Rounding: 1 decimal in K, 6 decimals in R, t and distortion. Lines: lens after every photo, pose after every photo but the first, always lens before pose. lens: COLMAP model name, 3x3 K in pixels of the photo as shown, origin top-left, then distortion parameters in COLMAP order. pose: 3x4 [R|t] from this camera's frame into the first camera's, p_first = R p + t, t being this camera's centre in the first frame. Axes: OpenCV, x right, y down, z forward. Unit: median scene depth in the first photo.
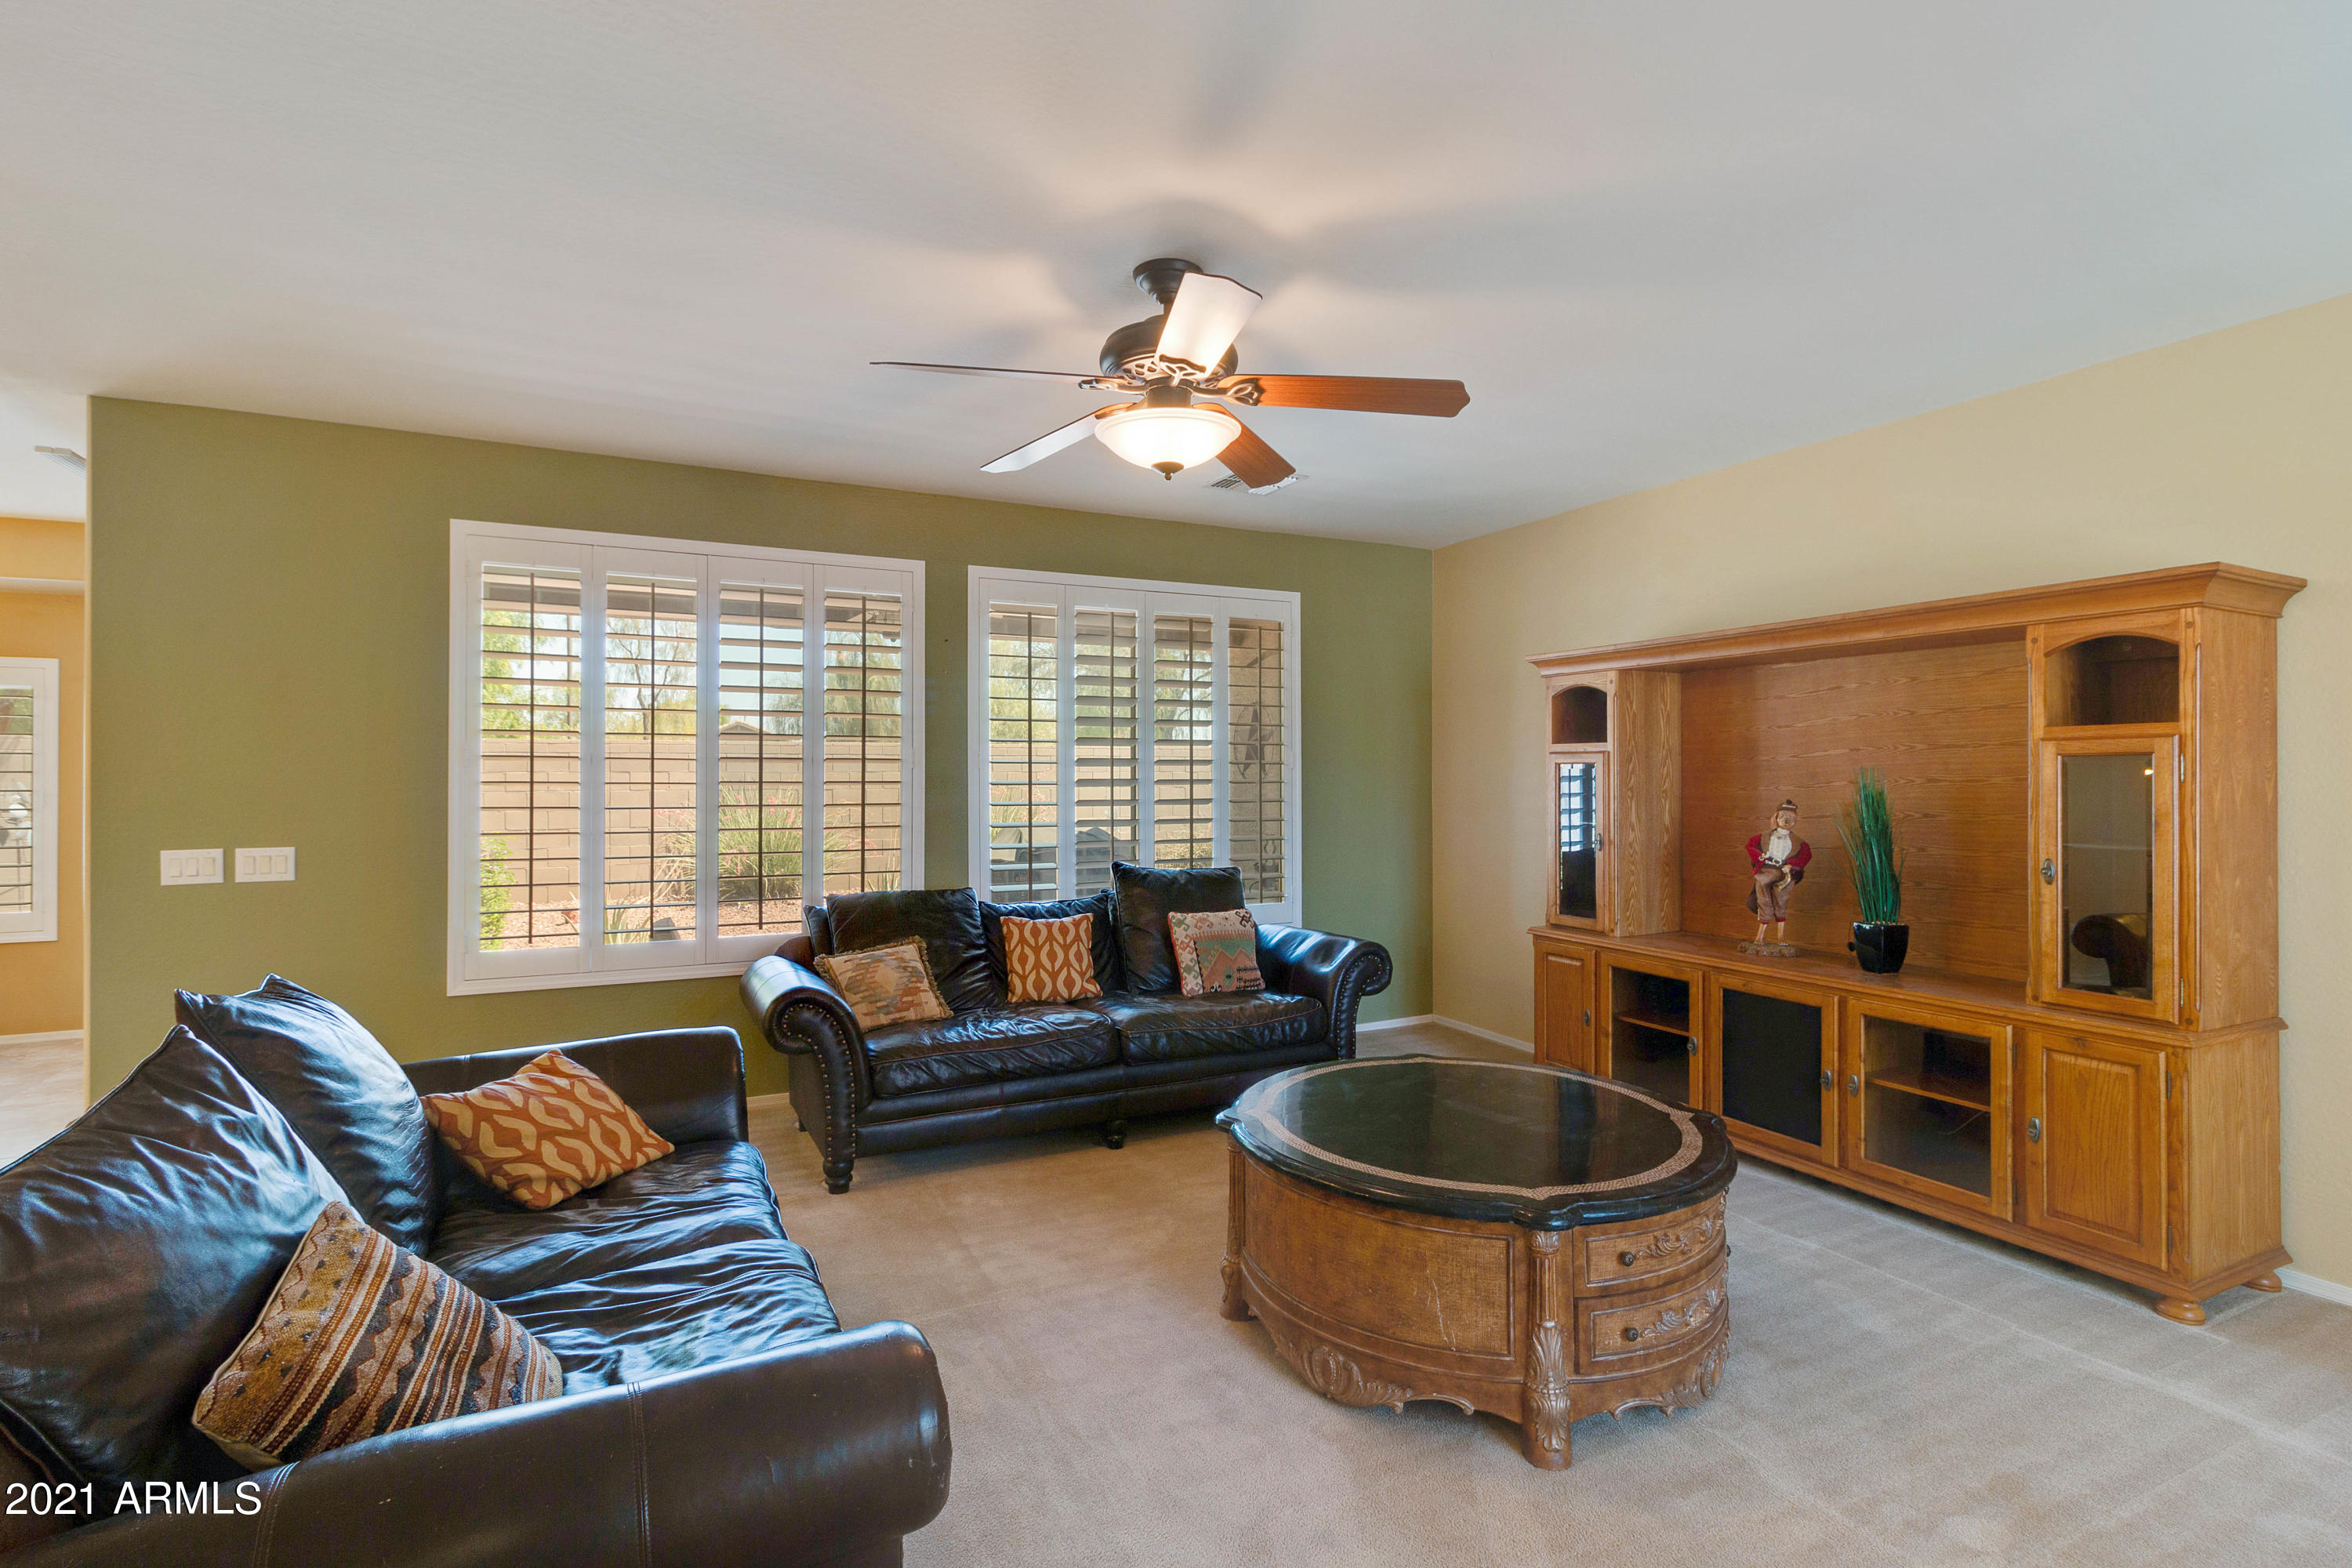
lens RADIAL K [[1084.7, 0, 1182.9], [0, 1084.7, 769.4], [0, 0, 1]] dist [0.002440, -0.000900]
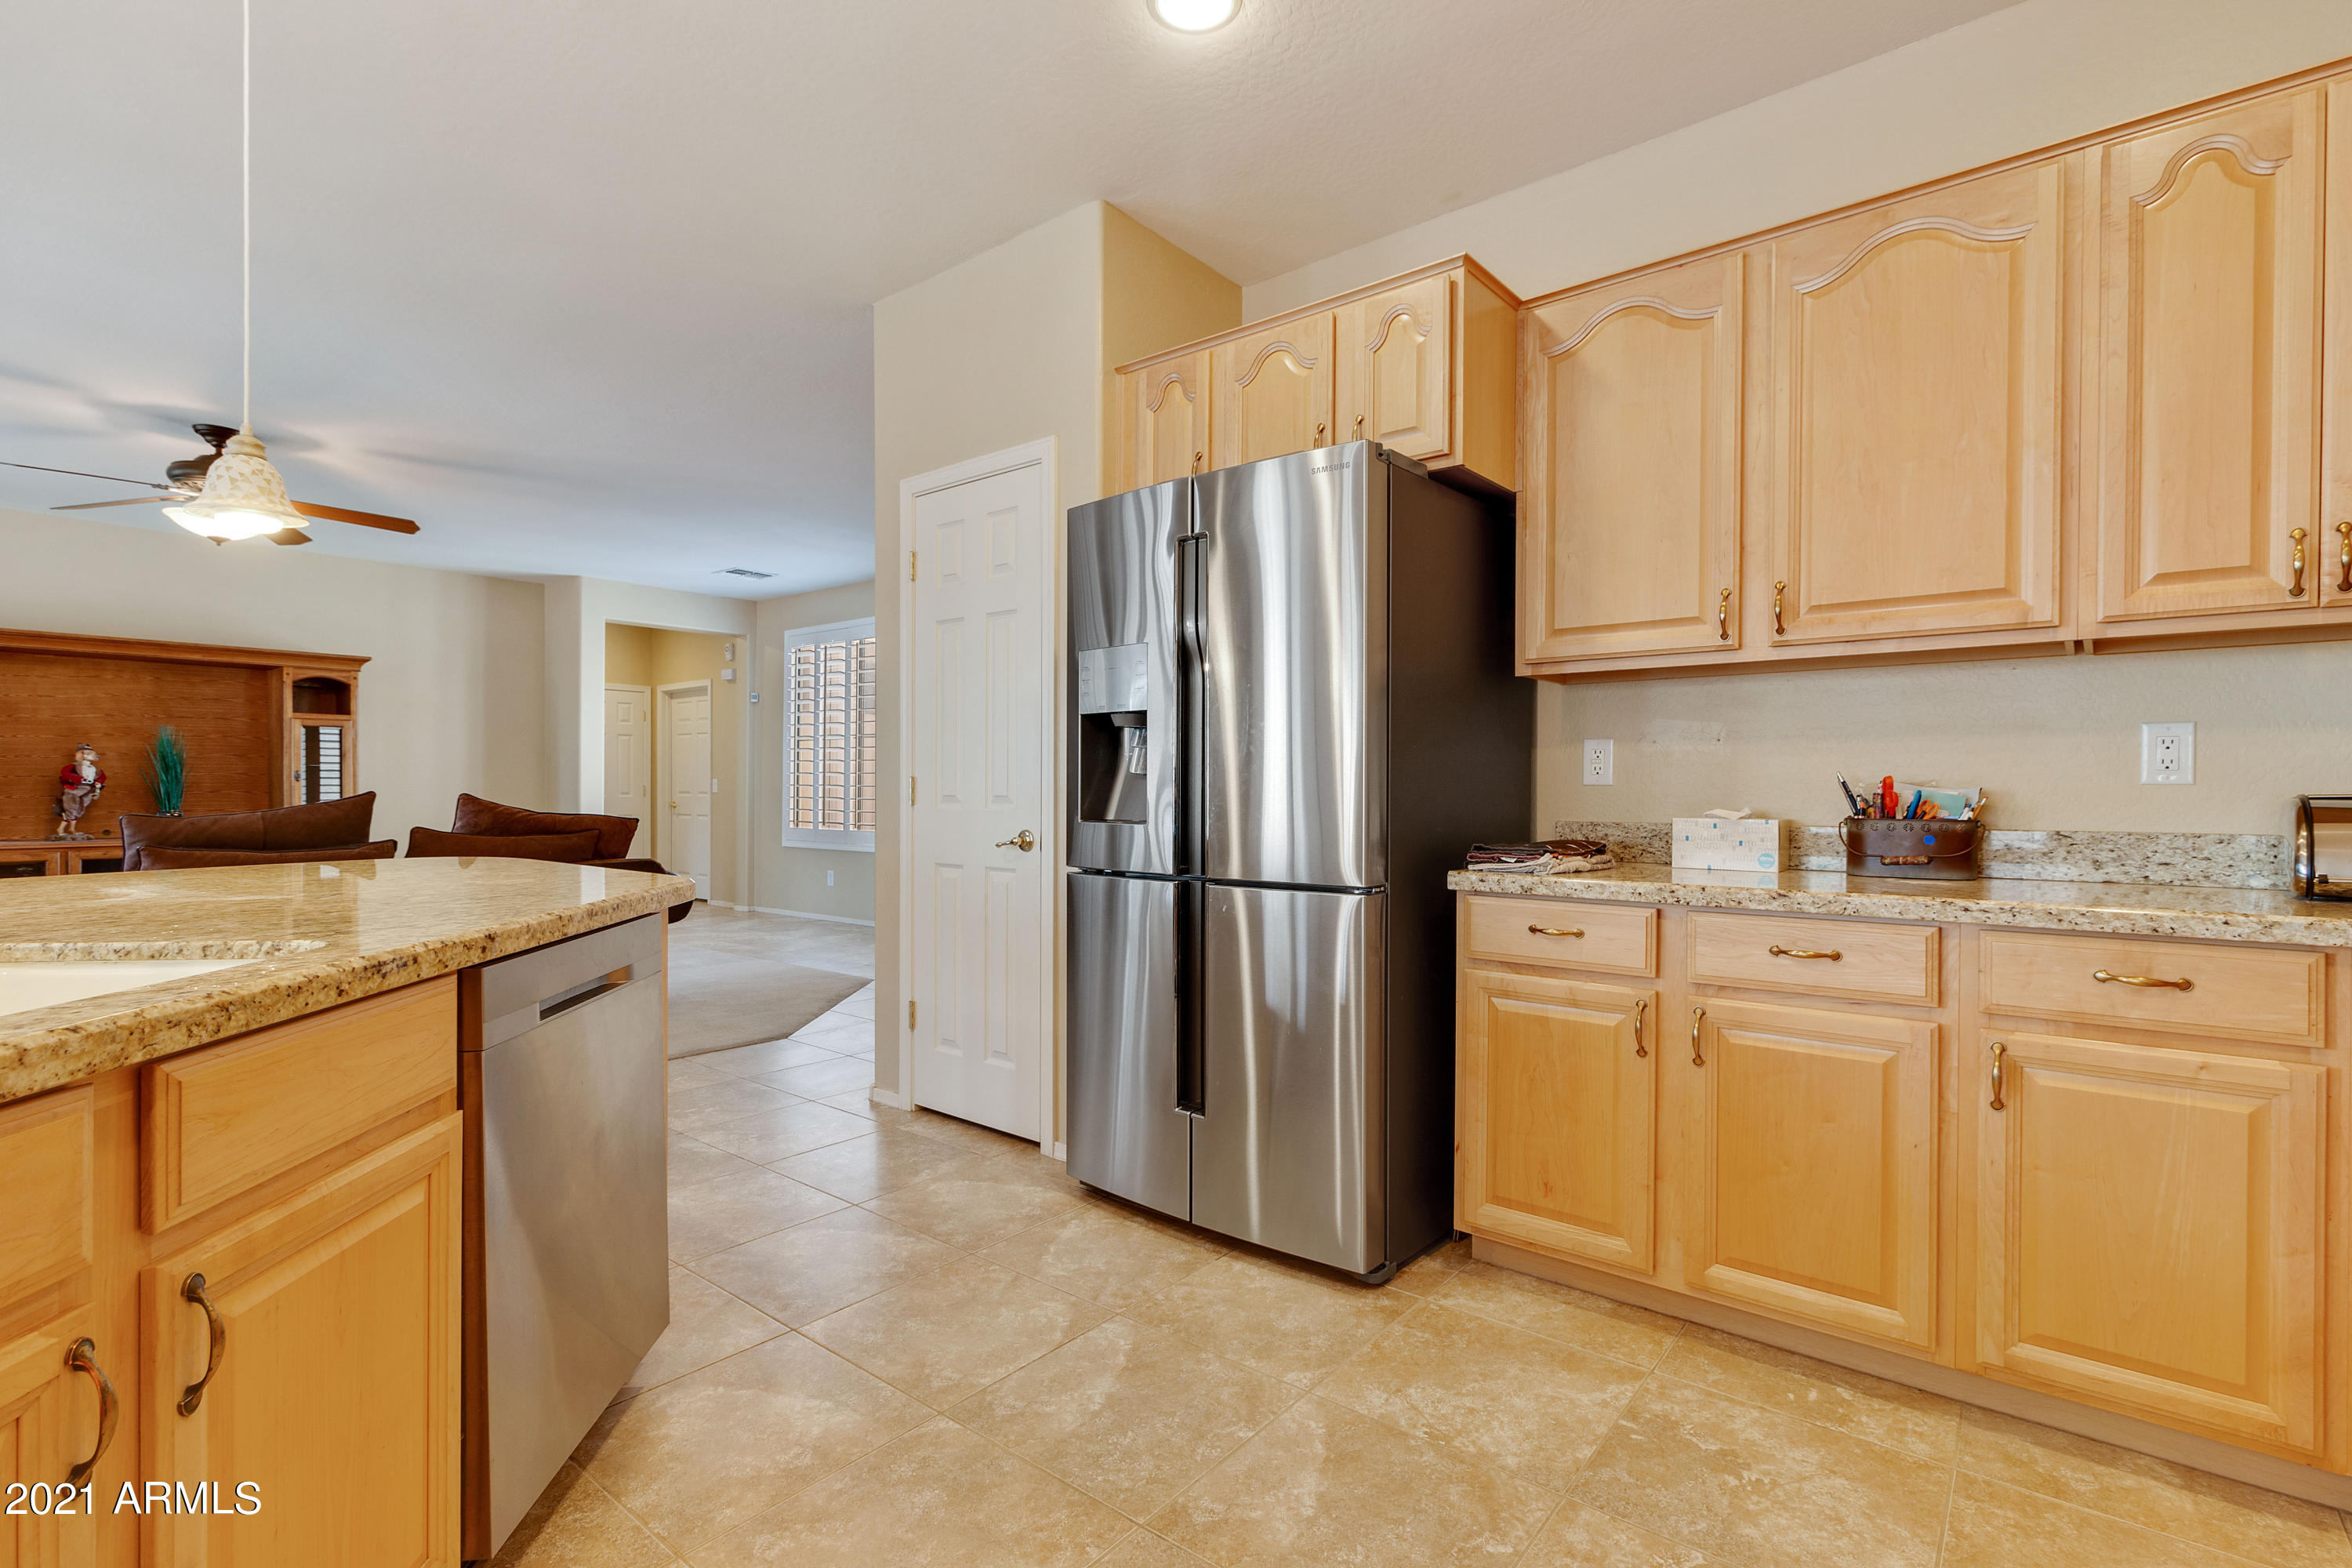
lens RADIAL K [[1084.7, 0, 1181.8], [0, 1084.7, 800.1], [0, 0, 1]] dist [0.002440, -0.000900]
pose [[-0.421265, -0.007927, 0.906903, -1.740441], [-0.010914, 0.999934, 0.003671, 0.097527], [-0.906872, -0.008351, -0.421324, 0.228073]]
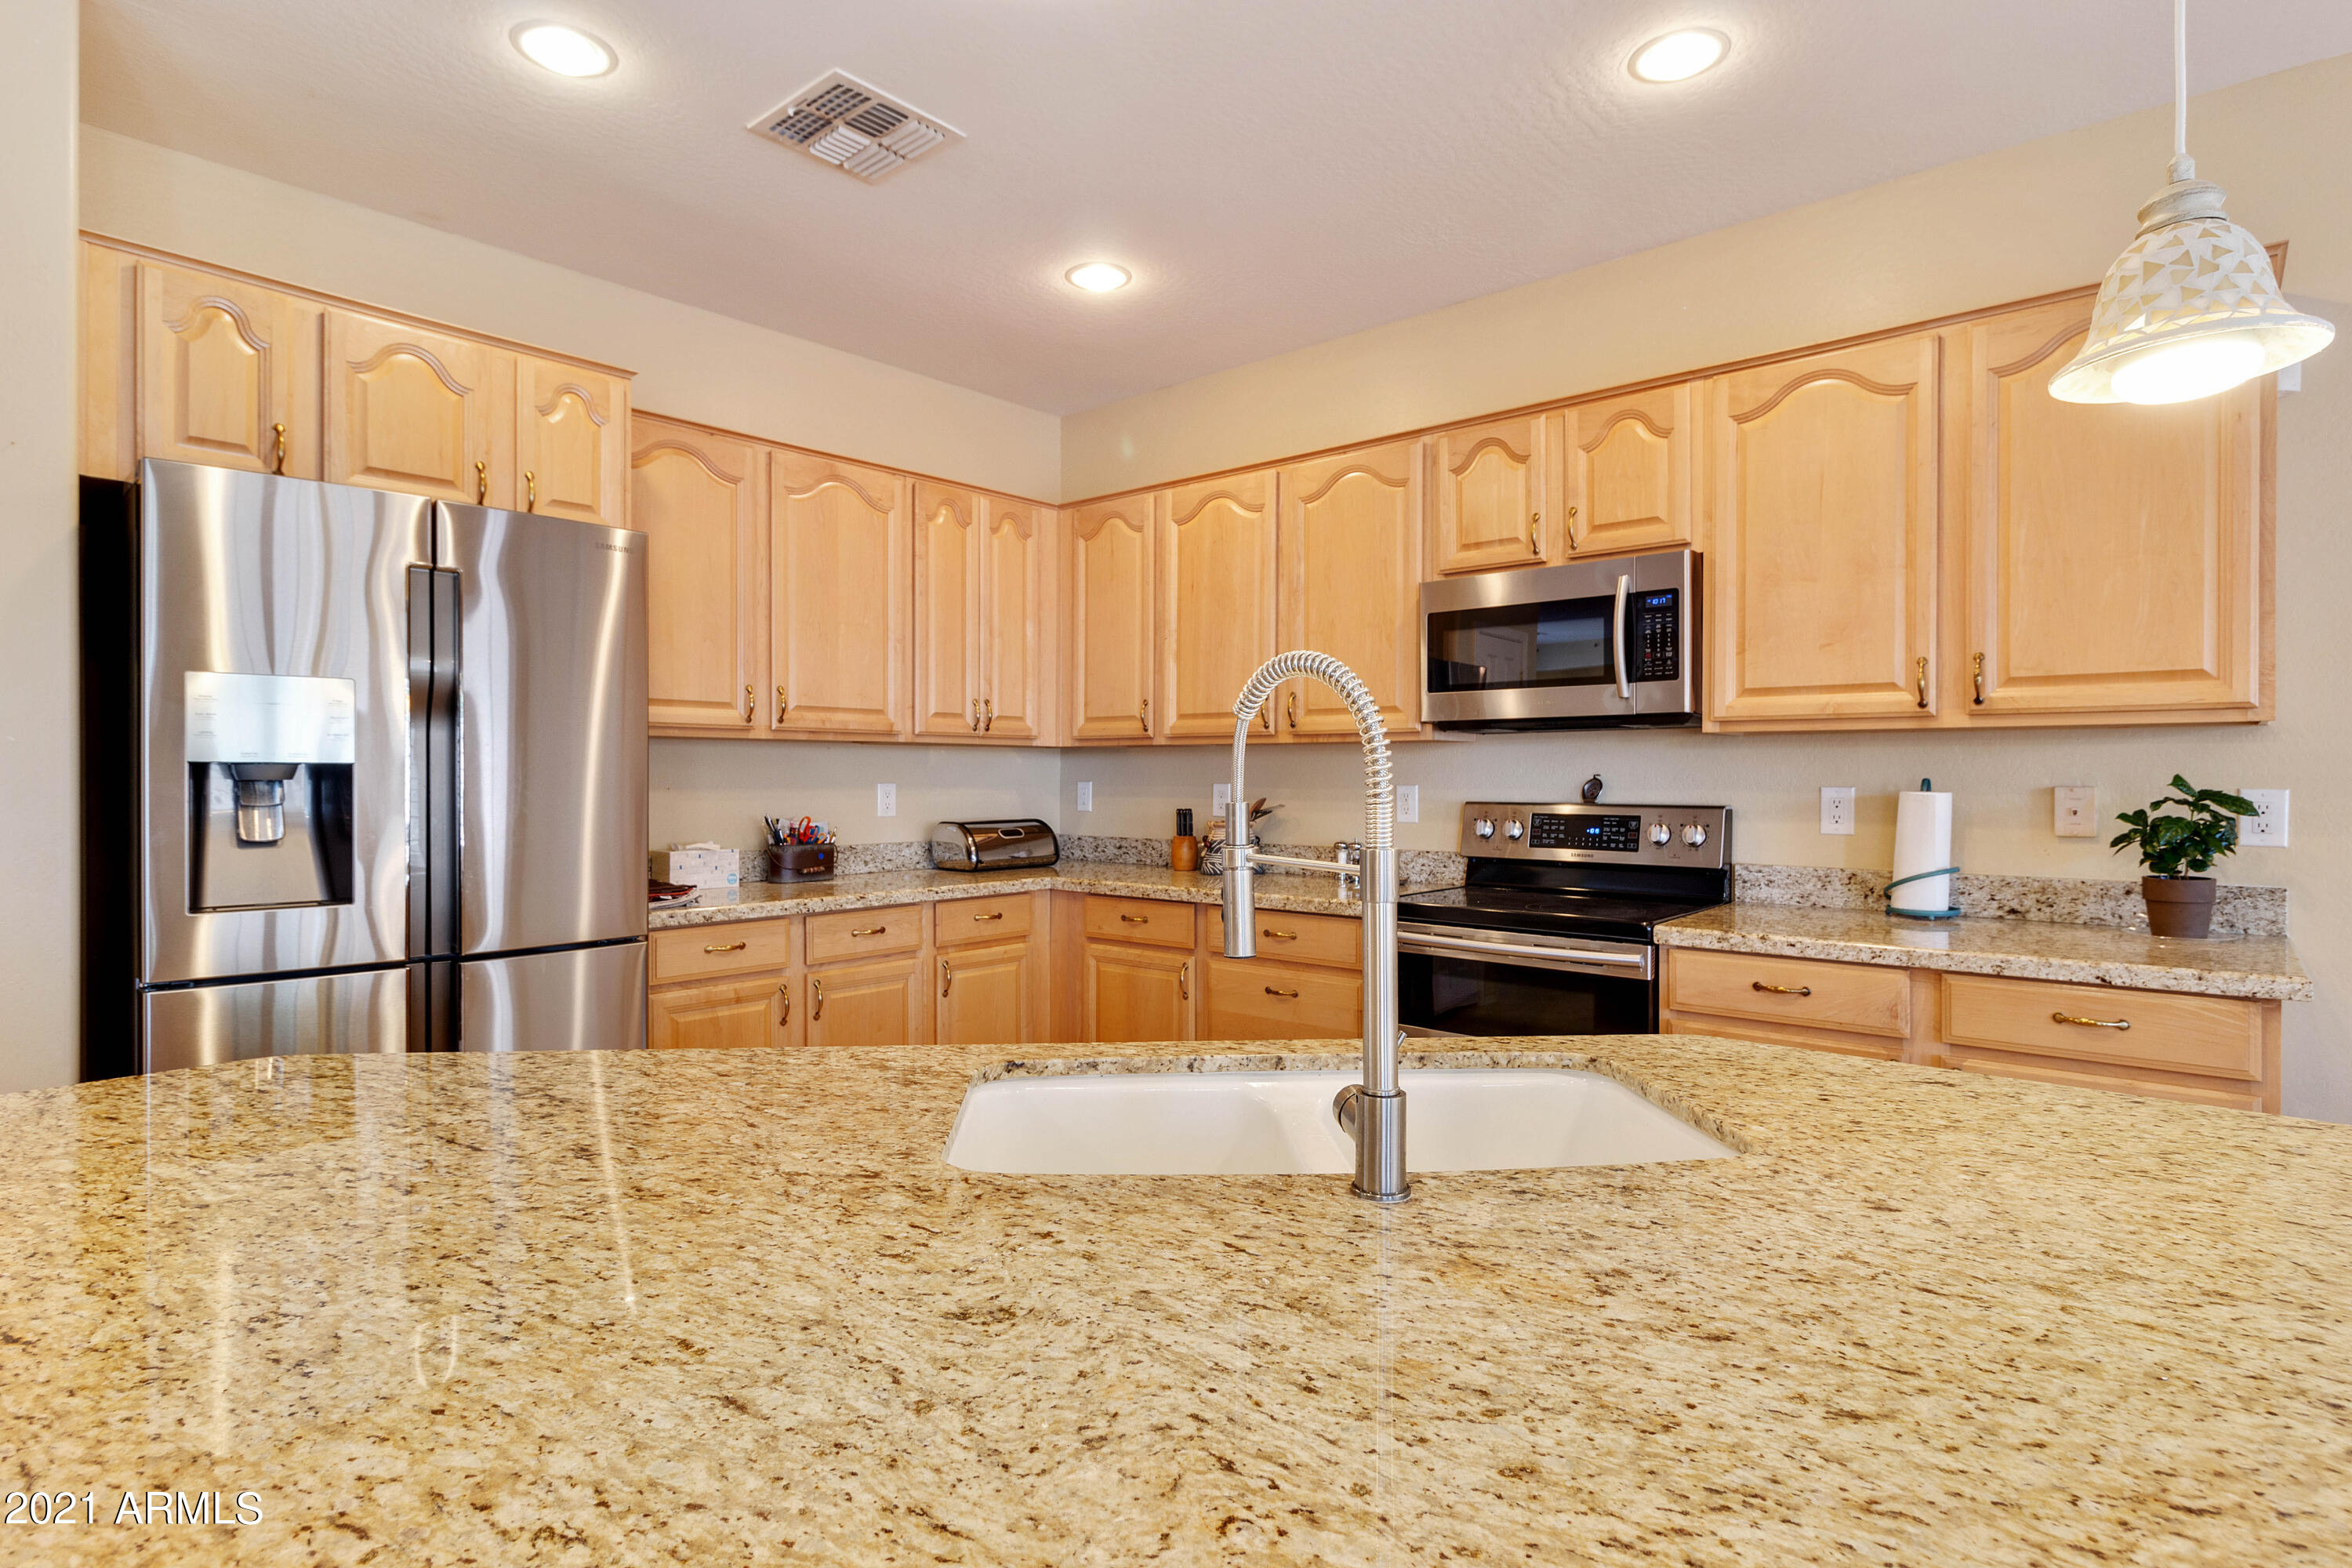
lens RADIAL K [[1178.8, 0, 1168.1], [0, 1178.8, 777.8], [0, 0, 1]] dist [-0.004088, -0.000583]
pose [[-0.920240, 0.001441, -0.391352, -1.232879], [0.003905, 0.999977, -0.005499, 0.053924], [0.391336, -0.006589, -0.920224, 0.691275]]
